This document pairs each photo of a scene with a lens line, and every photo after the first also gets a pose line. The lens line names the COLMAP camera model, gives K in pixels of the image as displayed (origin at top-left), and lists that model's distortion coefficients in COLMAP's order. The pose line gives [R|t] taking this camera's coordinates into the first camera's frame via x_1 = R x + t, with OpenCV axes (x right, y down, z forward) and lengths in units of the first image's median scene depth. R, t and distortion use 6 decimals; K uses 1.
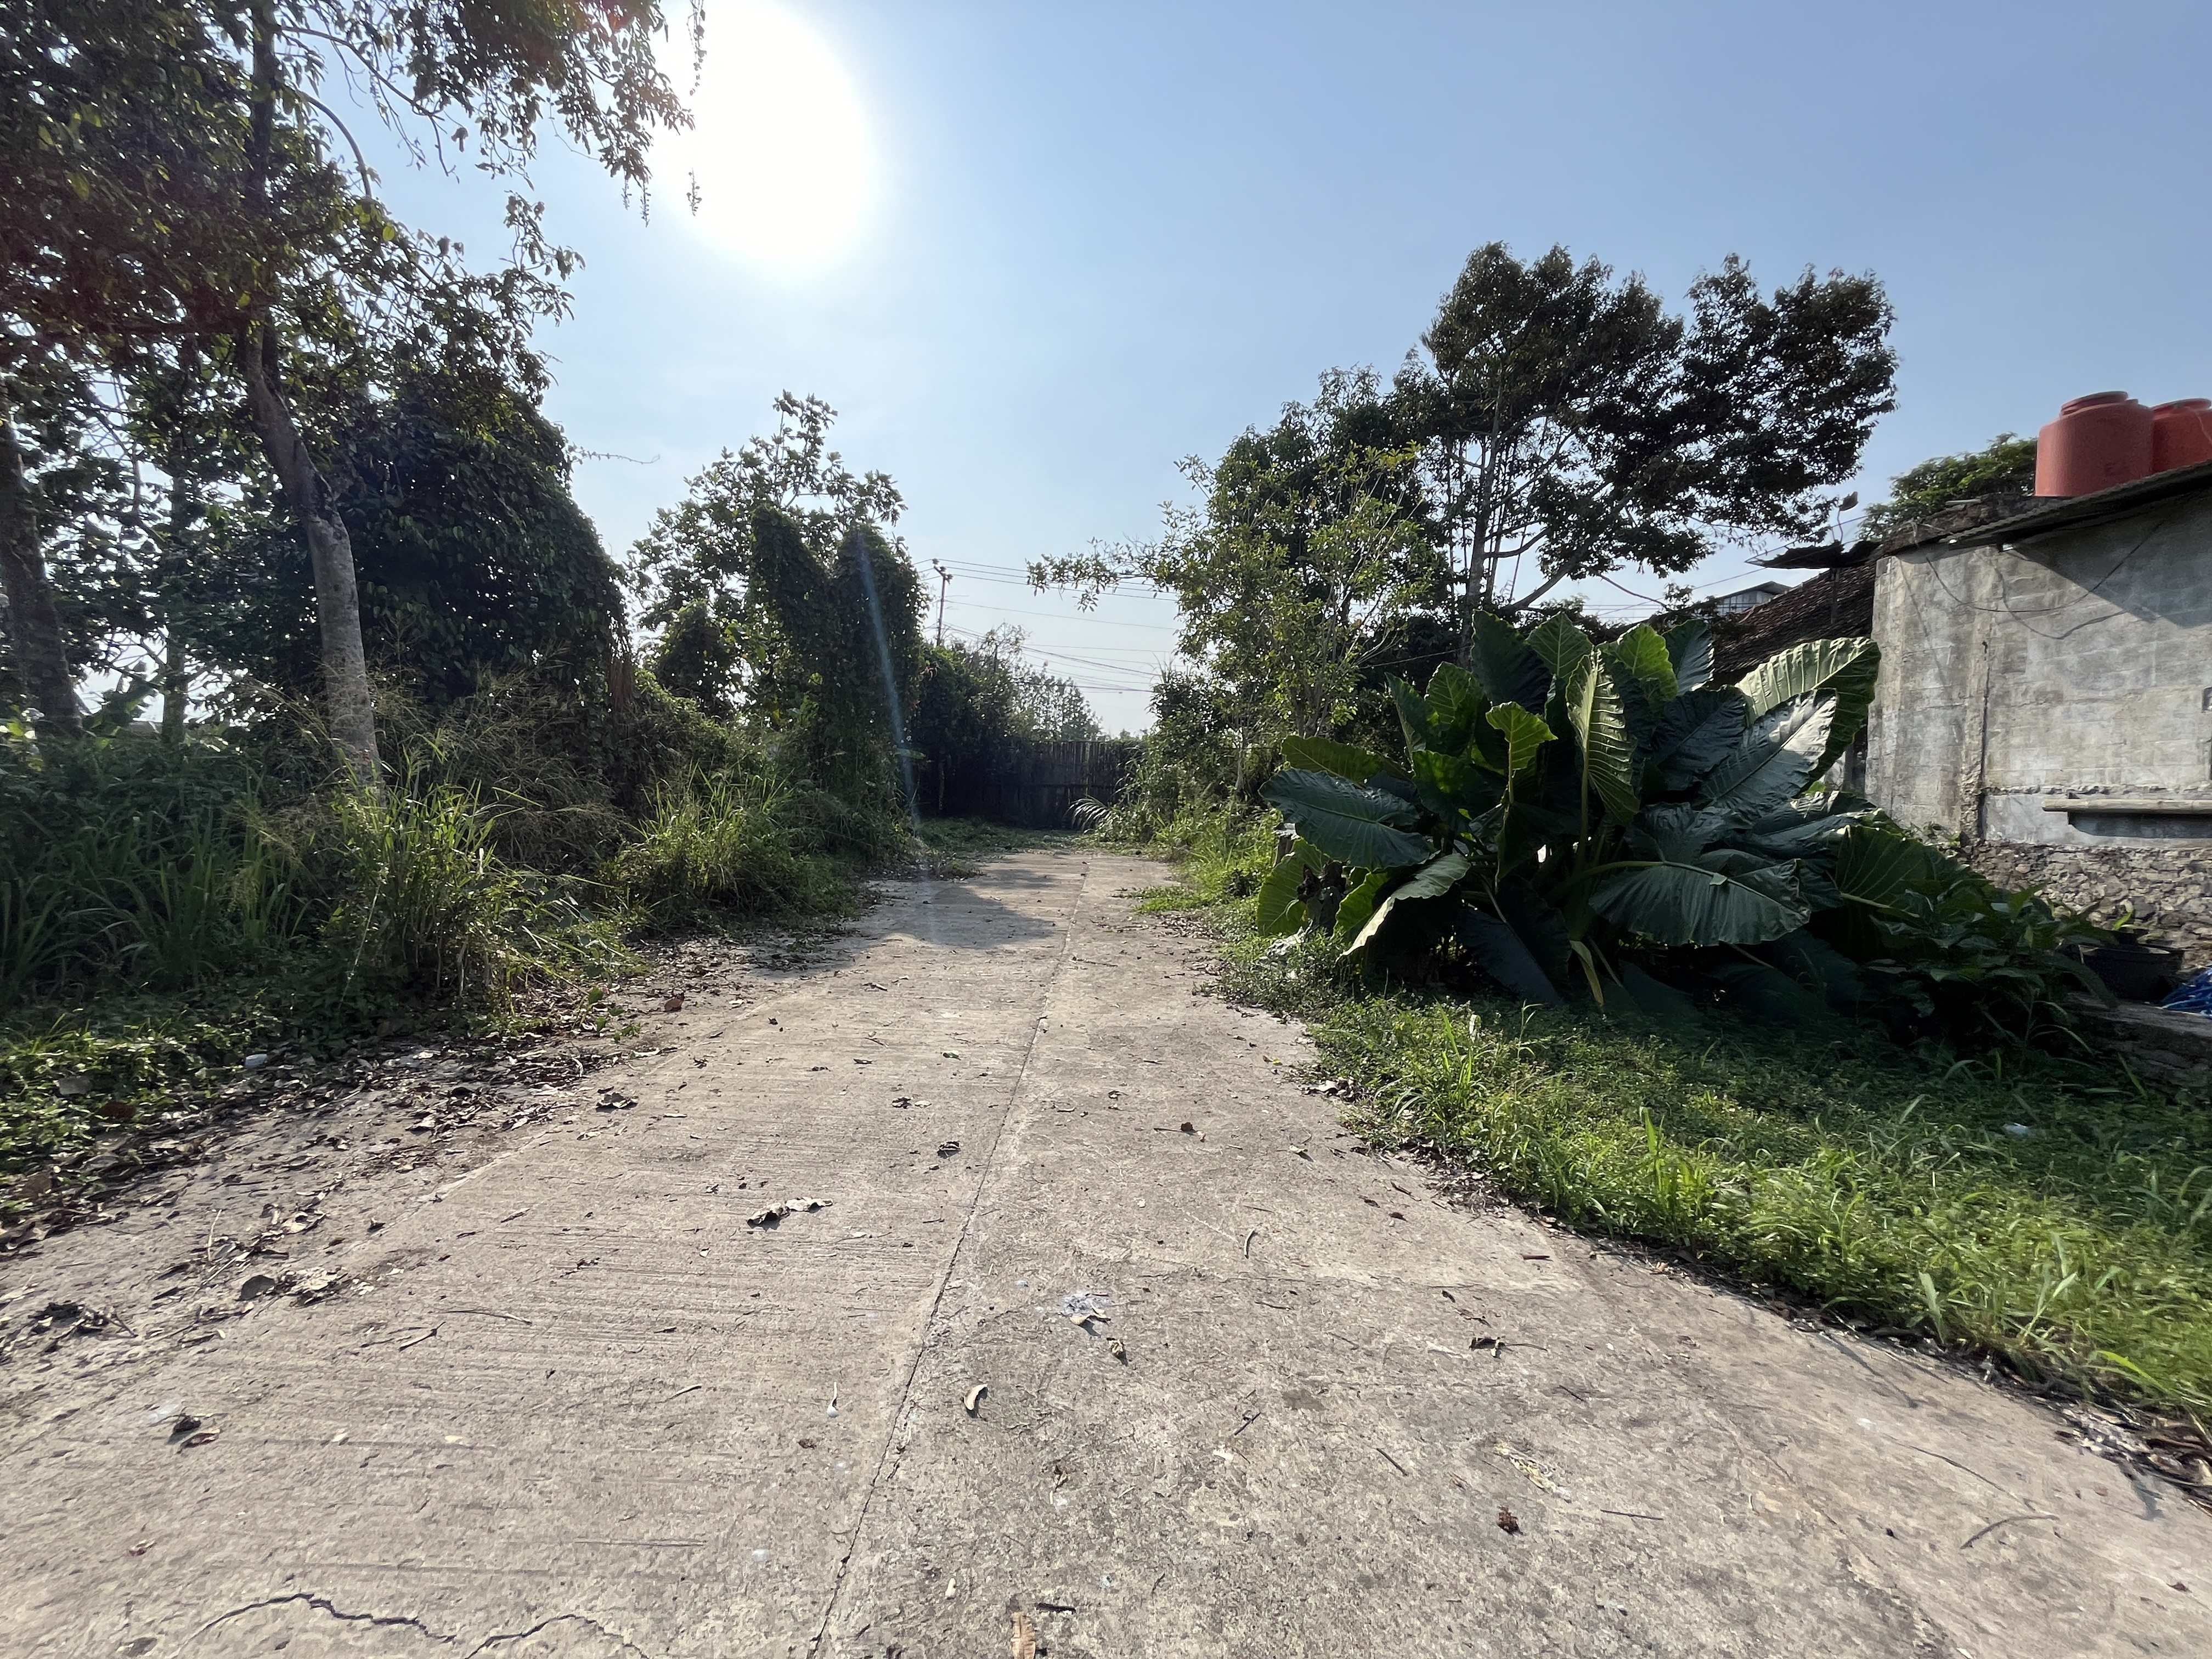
lens RADIAL K [[882.2, 0, 1106.0], [0, 882.2, 829.5], [0, 0, 1]] dist [0.000213, -0.000086]
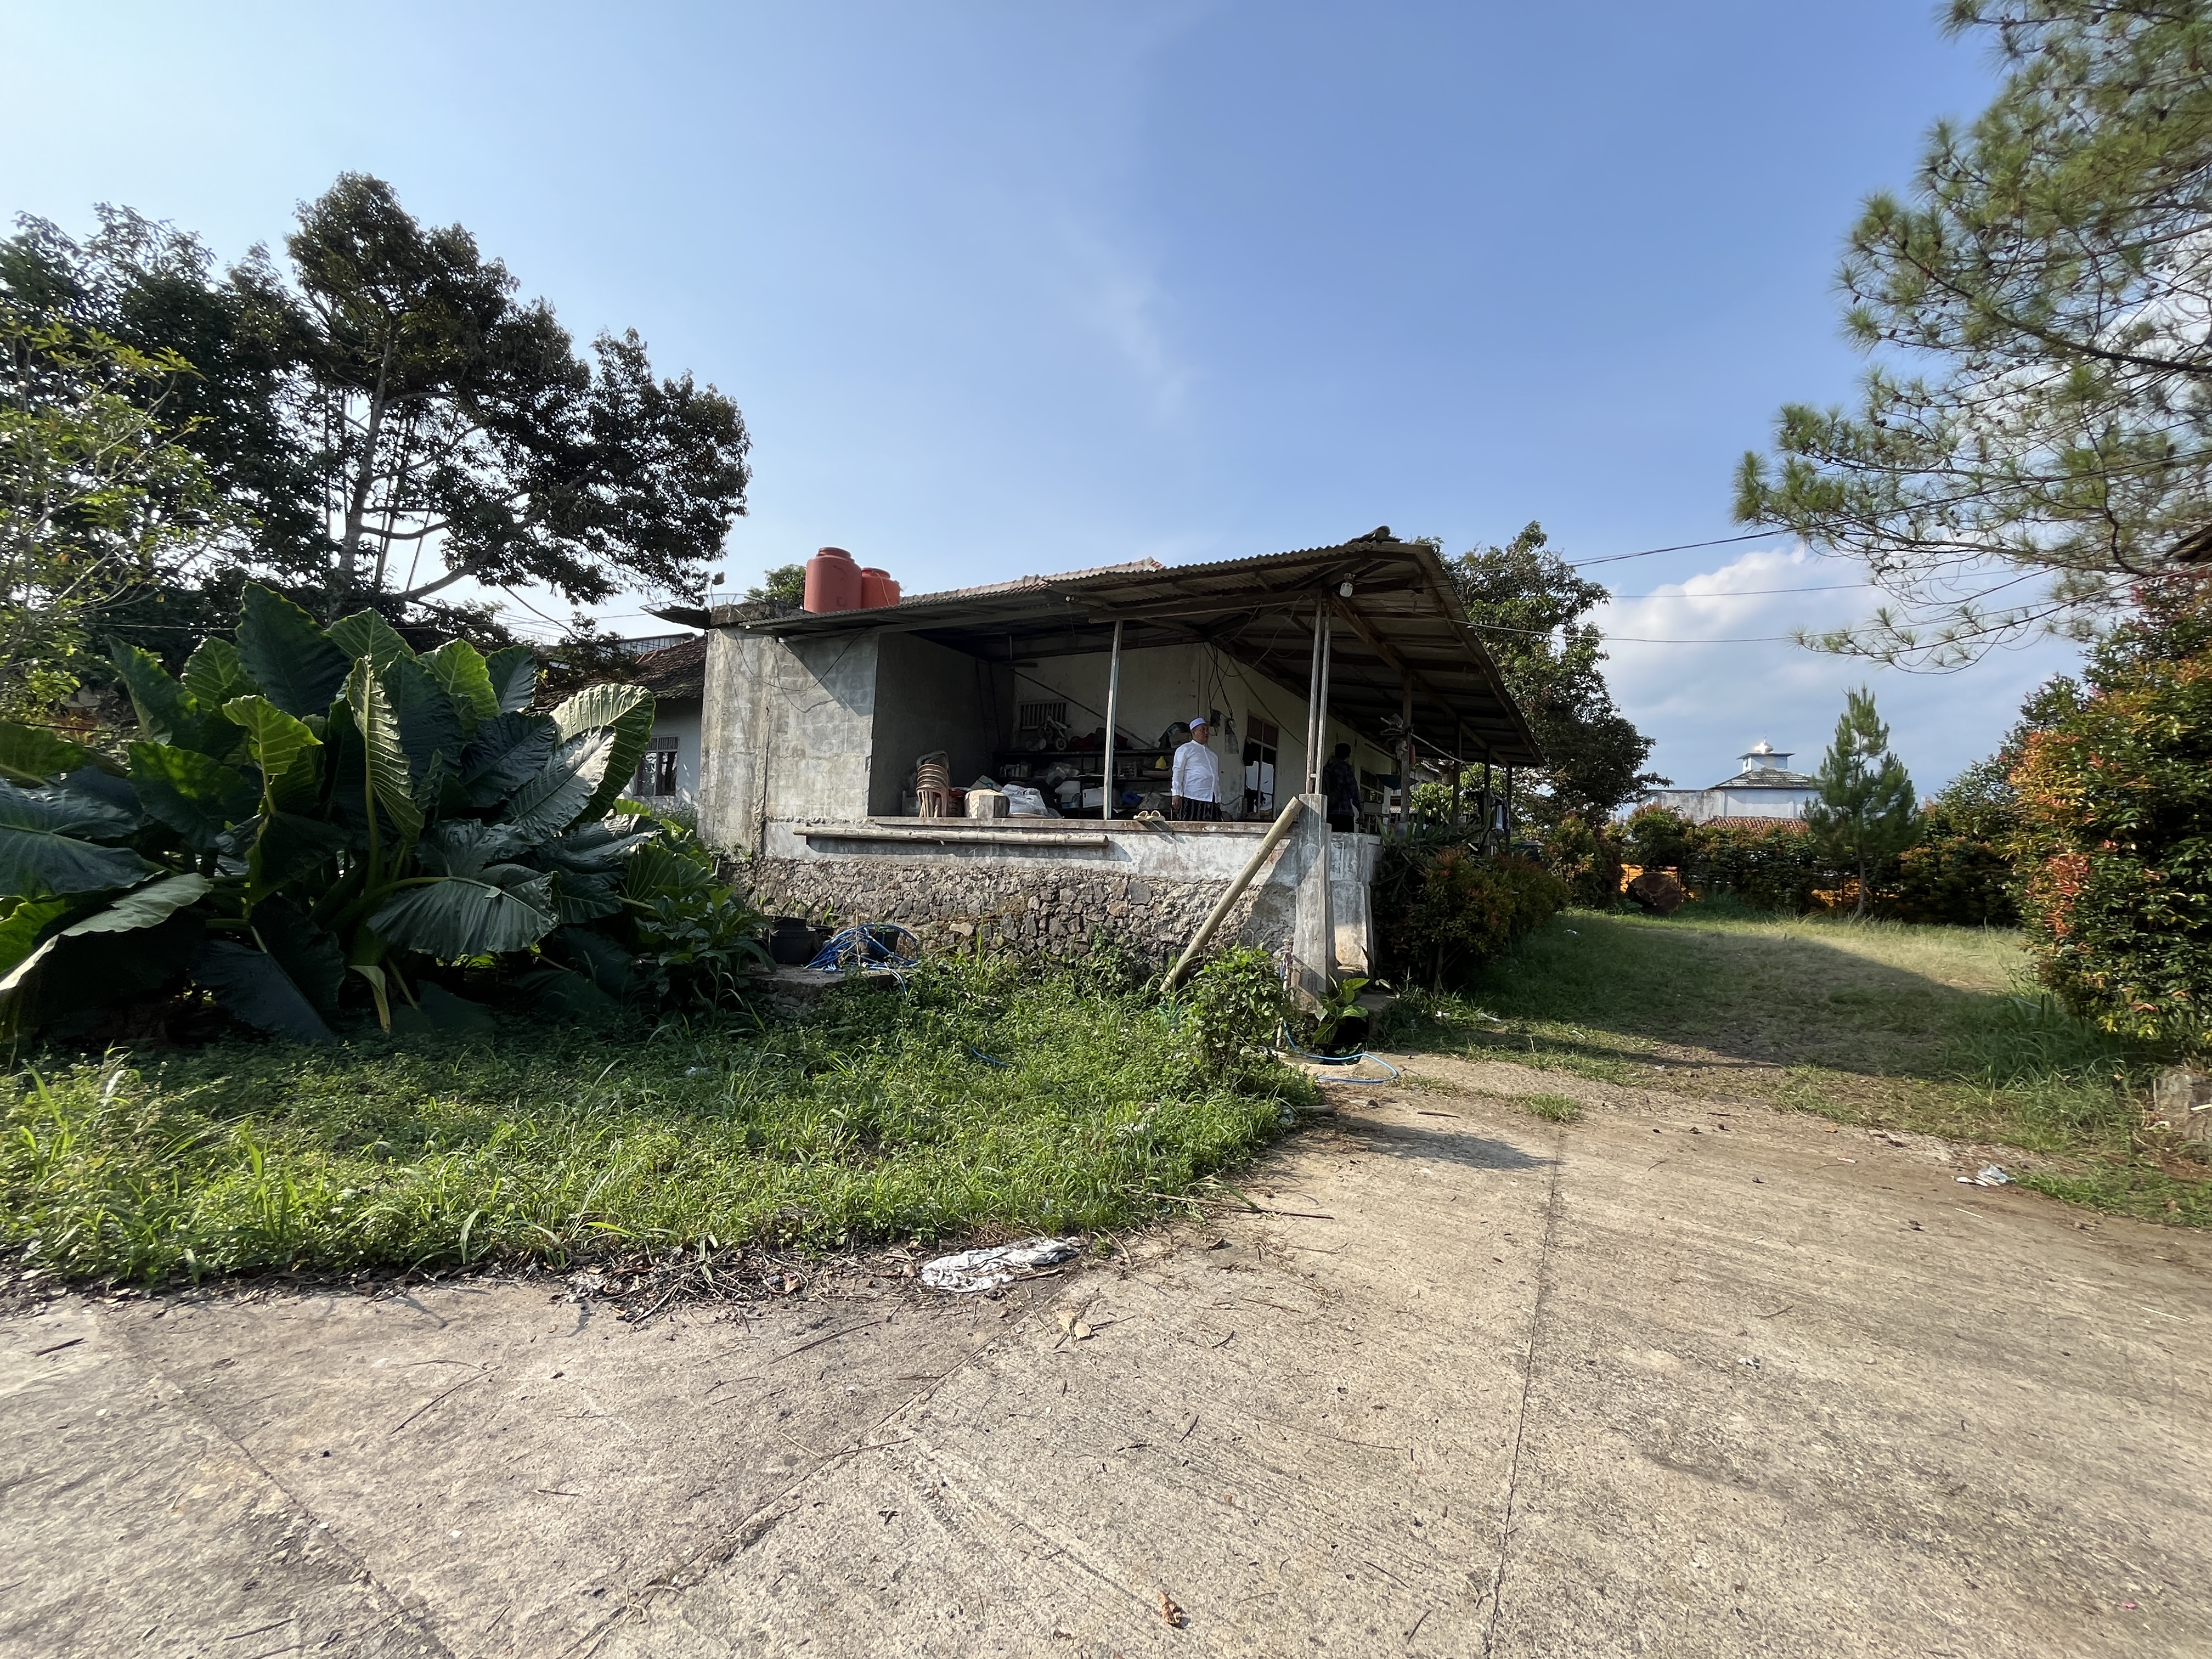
lens RADIAL K [[888.9, 0, 1106.0], [0, 888.9, 829.5], [0, 0, 1]] dist [-0.004306, -0.000290]
pose [[0.496293, 0.023182, 0.867846, 0.086241], [-0.003132, 0.999685, -0.024913, 0.003437], [-0.868150, 0.009646, 0.496209, -0.103052]]
